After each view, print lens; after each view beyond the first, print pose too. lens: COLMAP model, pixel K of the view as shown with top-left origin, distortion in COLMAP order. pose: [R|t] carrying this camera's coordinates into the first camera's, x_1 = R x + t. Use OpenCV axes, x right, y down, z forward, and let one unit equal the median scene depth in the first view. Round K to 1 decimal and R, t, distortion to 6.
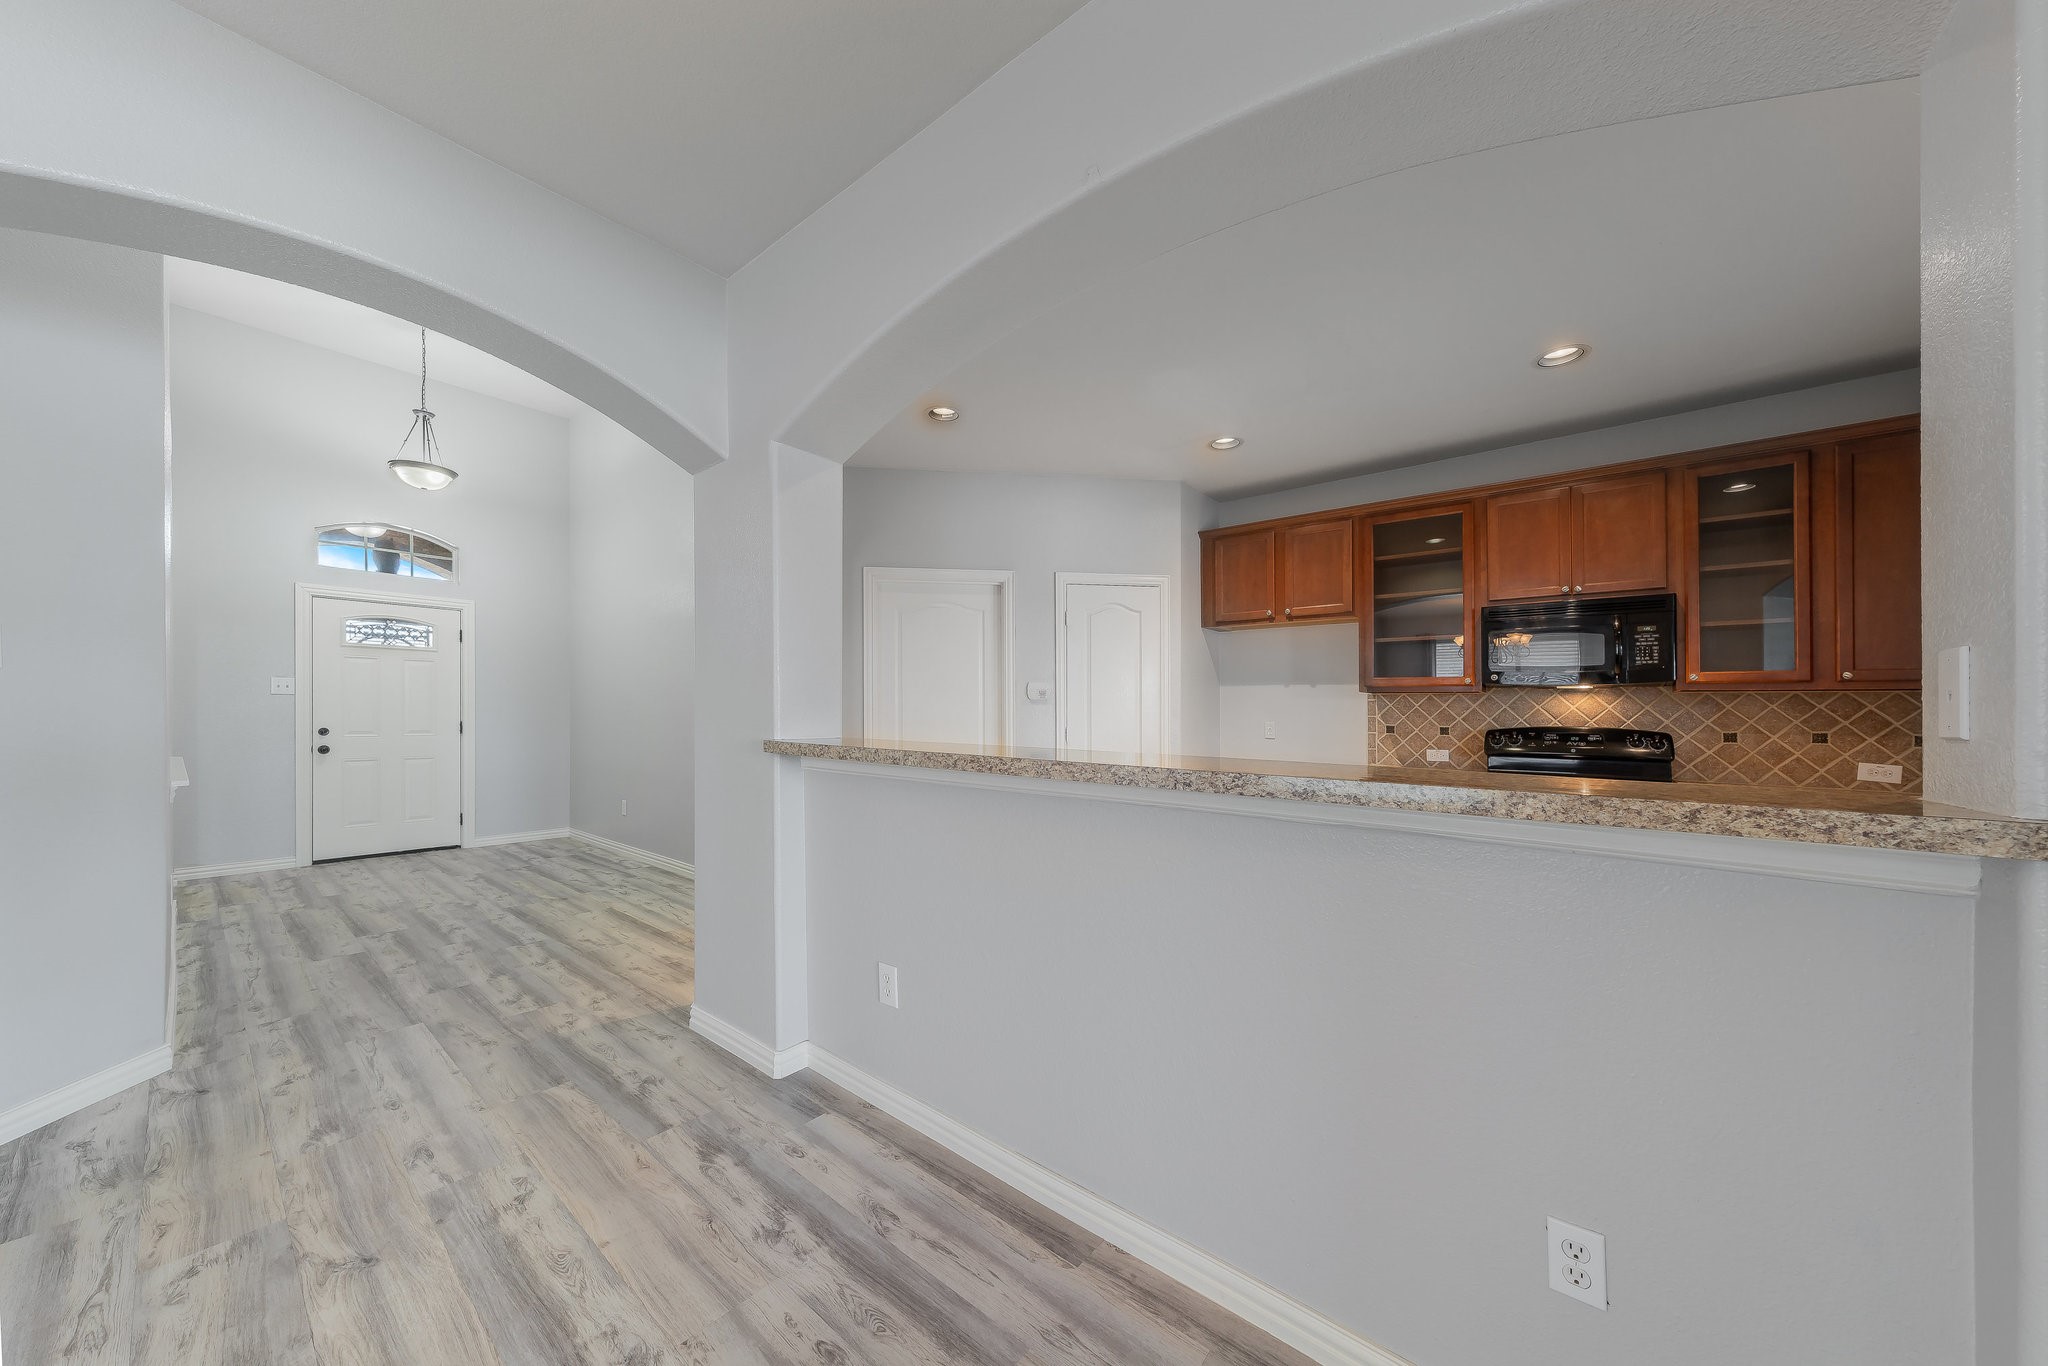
lens RADIAL K [[693.9, 0, 1021.7], [0, 693.9, 703.9], [0, 0, 1]] dist [-0.000340, 0.000220]
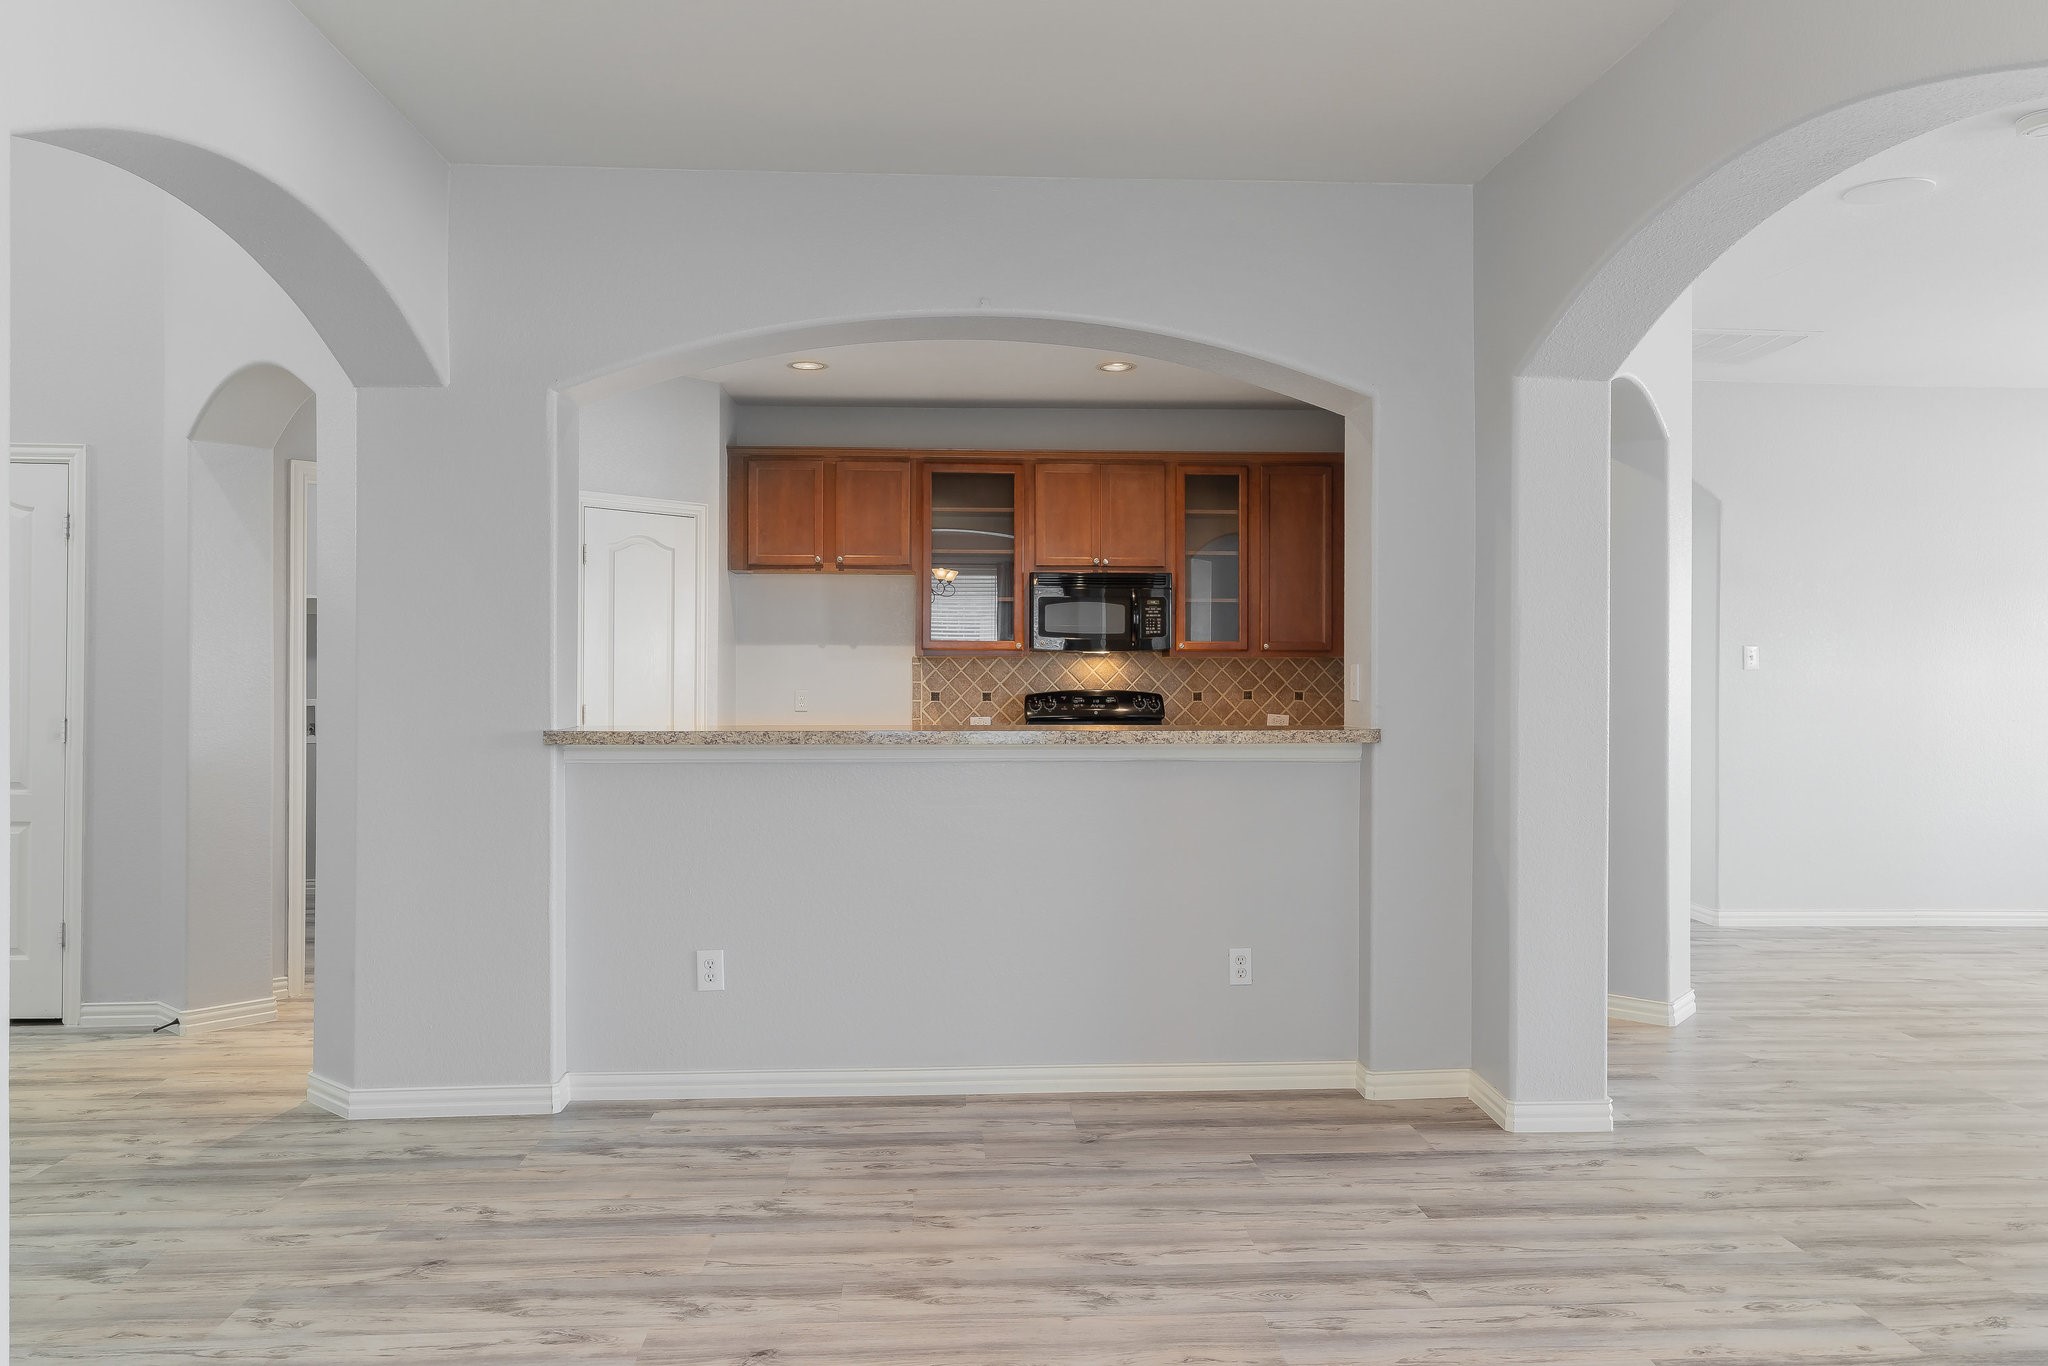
lens RADIAL K [[1416.2, 0, 1021.8], [0, 1416.2, 668.8], [0, 0, 1]] dist [0.002464, 0.000281]
pose [[0.720475, -0.013185, 0.693355, -0.855147], [-0.000904, 0.999801, 0.019952, -0.046269], [-0.693480, -0.015002, 0.720319, -0.515384]]
